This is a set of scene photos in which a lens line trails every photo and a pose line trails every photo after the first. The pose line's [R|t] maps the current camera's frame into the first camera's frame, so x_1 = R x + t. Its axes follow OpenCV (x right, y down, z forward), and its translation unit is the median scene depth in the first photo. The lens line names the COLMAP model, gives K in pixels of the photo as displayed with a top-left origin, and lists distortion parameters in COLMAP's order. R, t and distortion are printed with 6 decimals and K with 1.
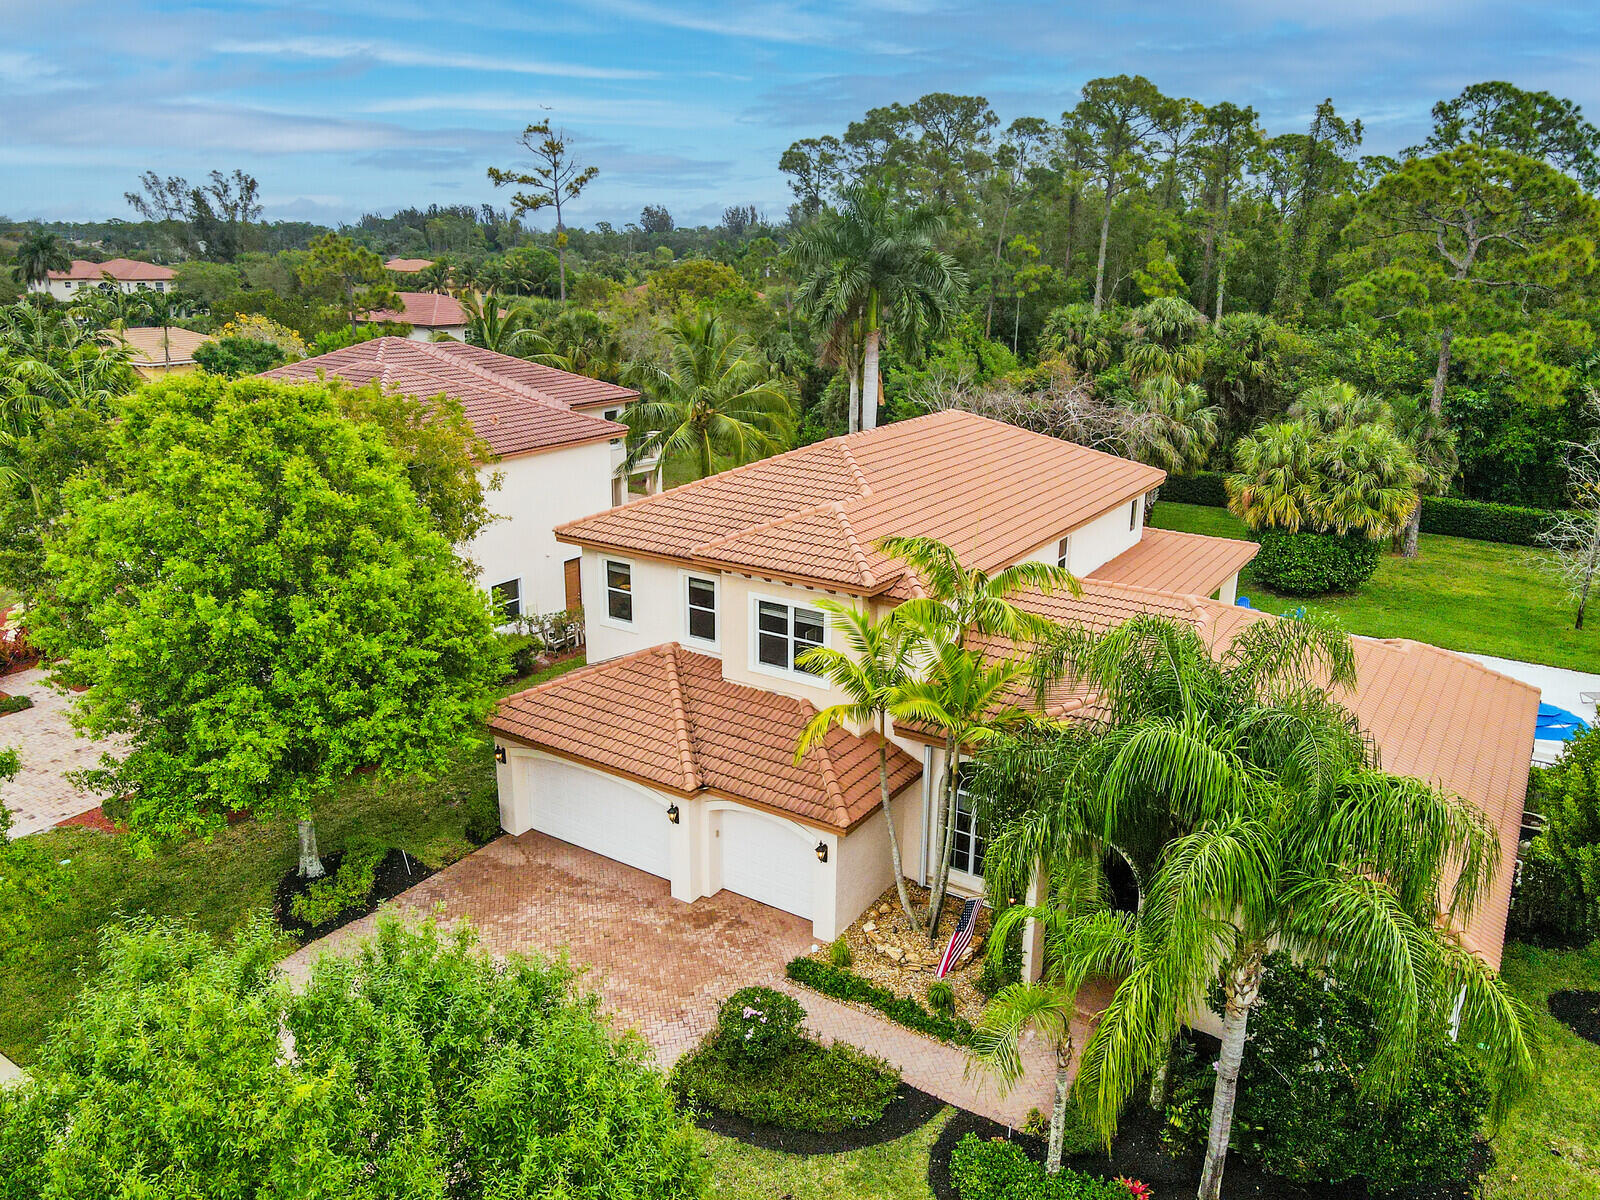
lens RADIAL K [[1178.0, 0, 800.0], [0, 1178.0, 600.0], [0, 0, 1]] dist [0.040757, -0.006538]
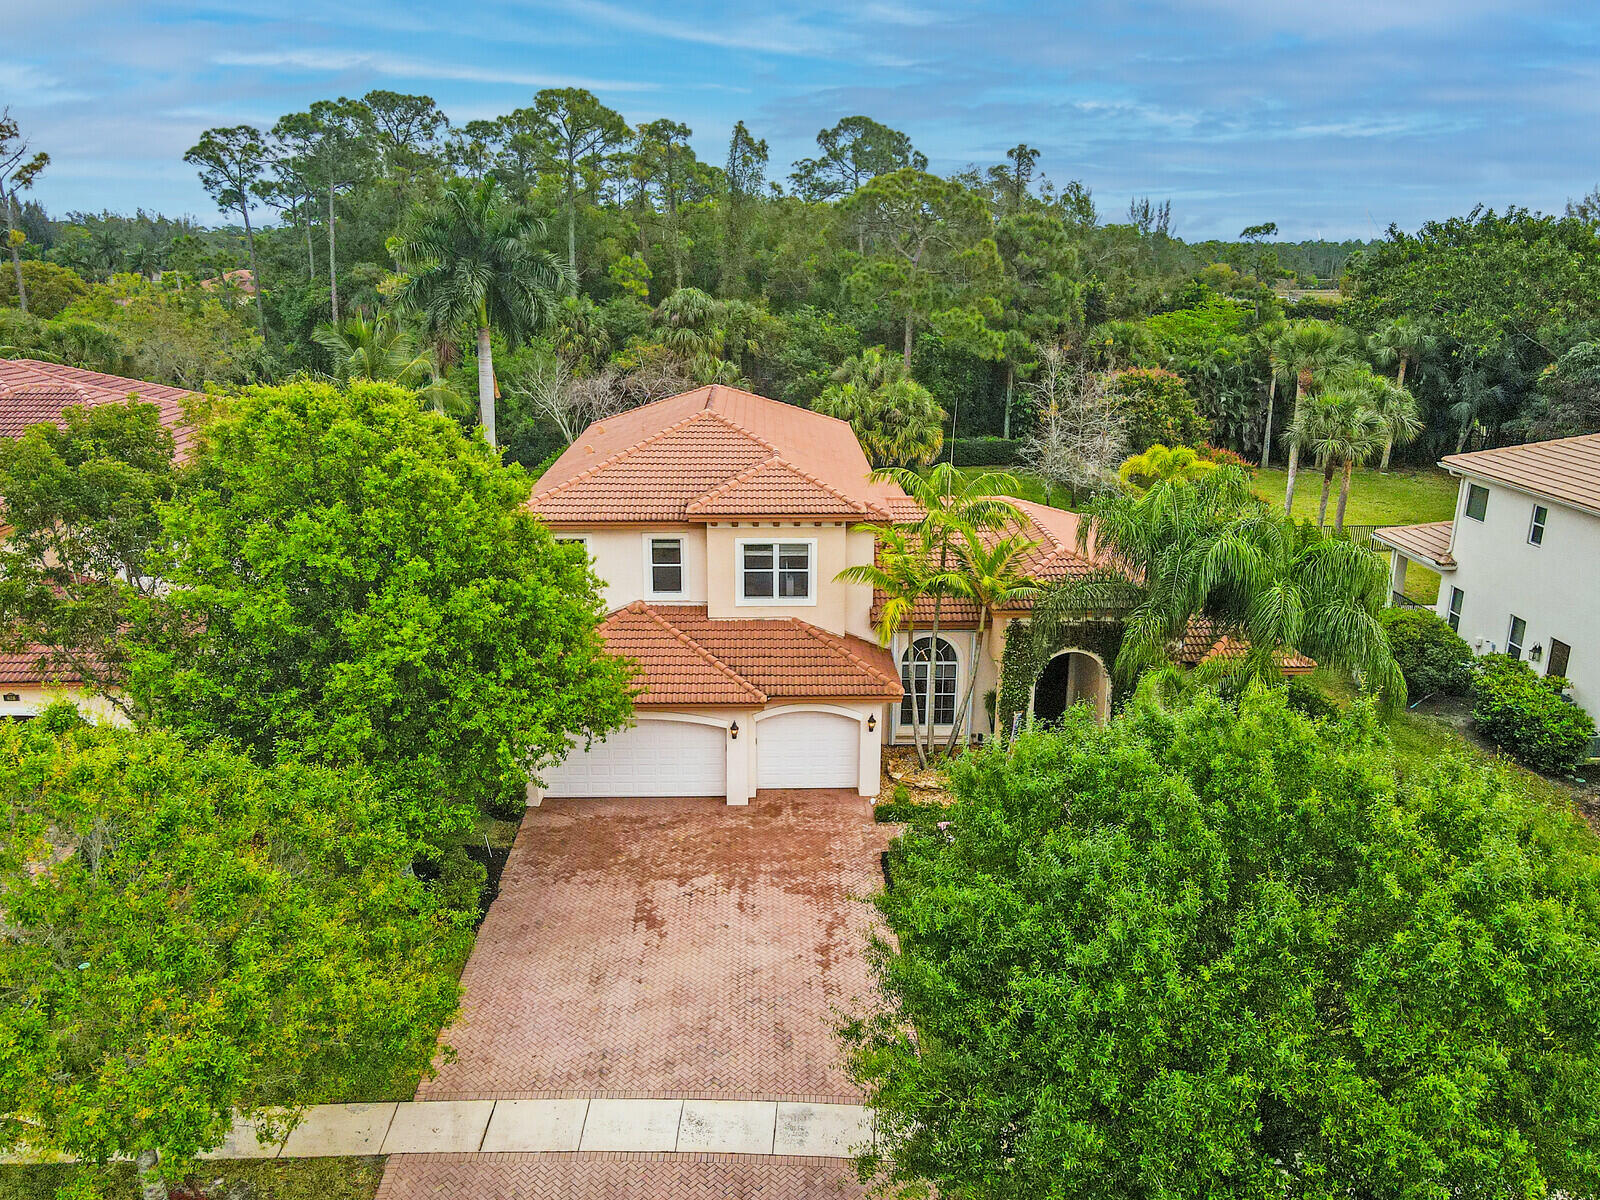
lens RADIAL K [[1178.0, 0, 800.0], [0, 1178.0, 600.0], [0, 0, 1]] dist [0.040757, -0.006538]
pose [[0.824864, -0.173225, 0.538139, -0.593384], [0.171725, 0.983695, 0.053426, 0.001467], [-0.538619, 0.048343, 0.841161, -0.026784]]
